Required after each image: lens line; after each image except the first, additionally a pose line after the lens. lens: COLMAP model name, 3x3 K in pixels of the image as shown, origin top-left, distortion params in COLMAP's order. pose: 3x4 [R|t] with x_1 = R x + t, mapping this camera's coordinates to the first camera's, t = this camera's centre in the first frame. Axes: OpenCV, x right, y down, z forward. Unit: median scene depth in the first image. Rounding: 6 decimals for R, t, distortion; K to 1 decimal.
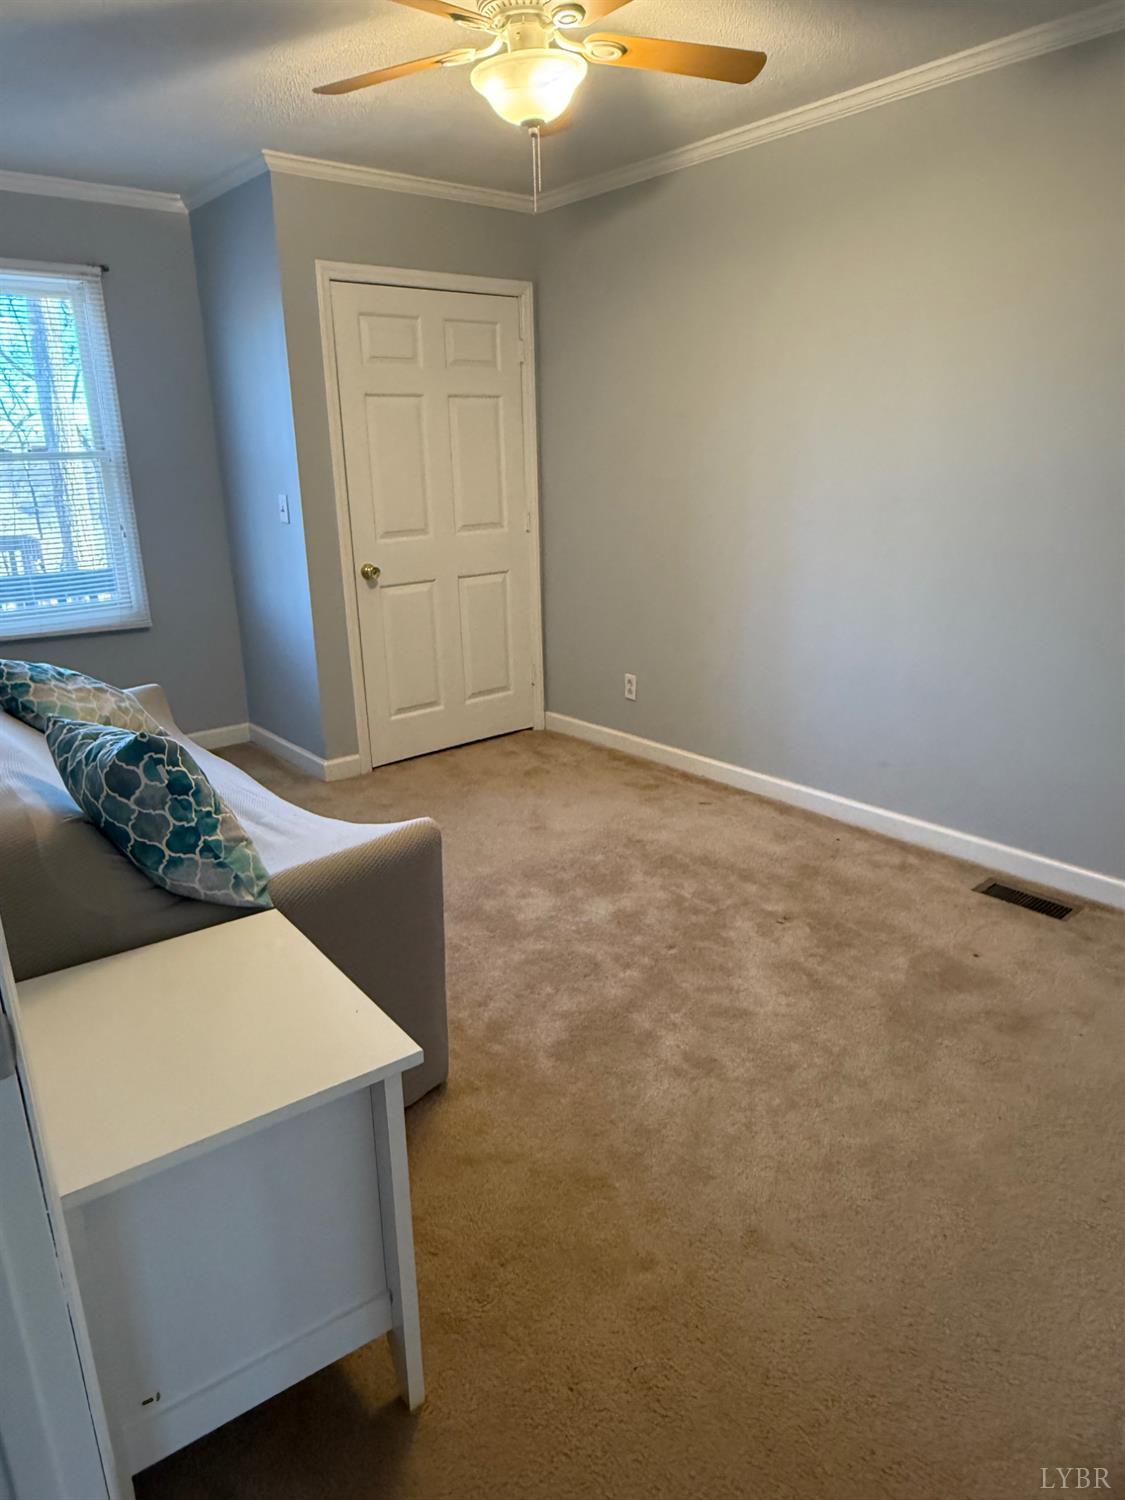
lens RADIAL K [[971.4, 0, 570.2], [0, 971.4, 760.4], [0, 0, 1]] dist [-0.014574, 0.006162]
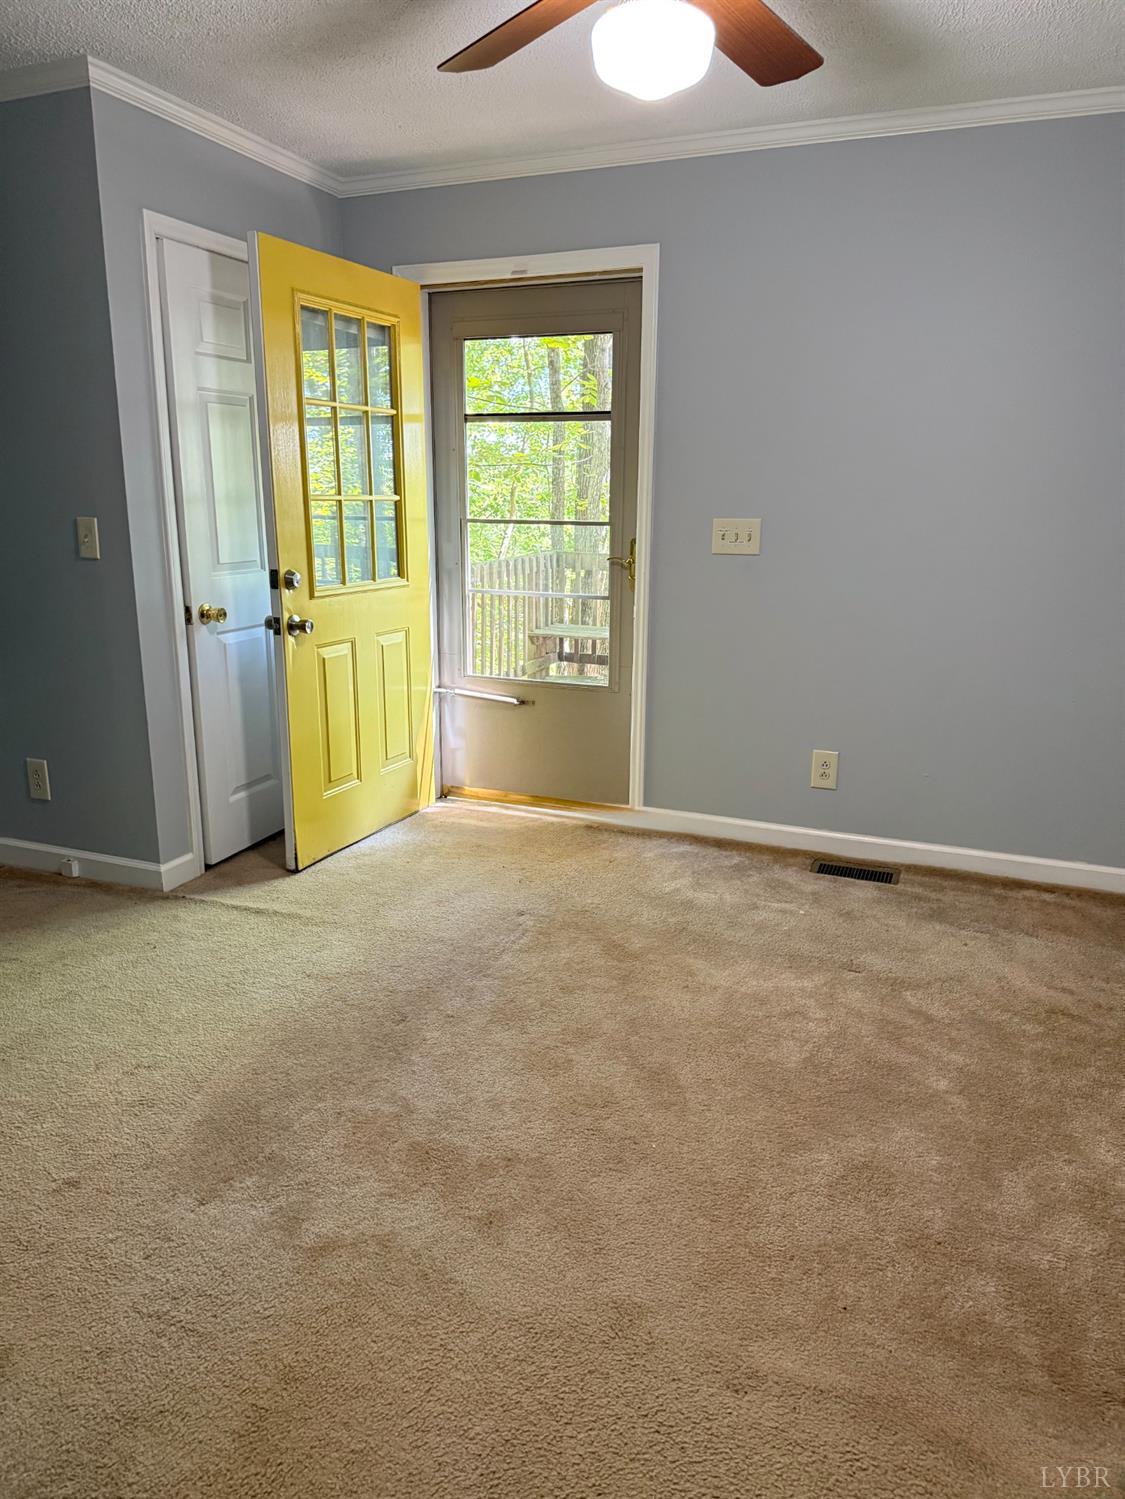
lens RADIAL K [[1064.4, 0, 578.7], [0, 1064.4, 741.3], [0, 0, 1]] dist [0.053245, -0.056482]
pose [[0.885278, -0.086969, 0.456858, -0.394084], [0.125457, 0.990599, -0.054530, -0.009807], [-0.447821, 0.105590, 0.887867, 0.132255]]
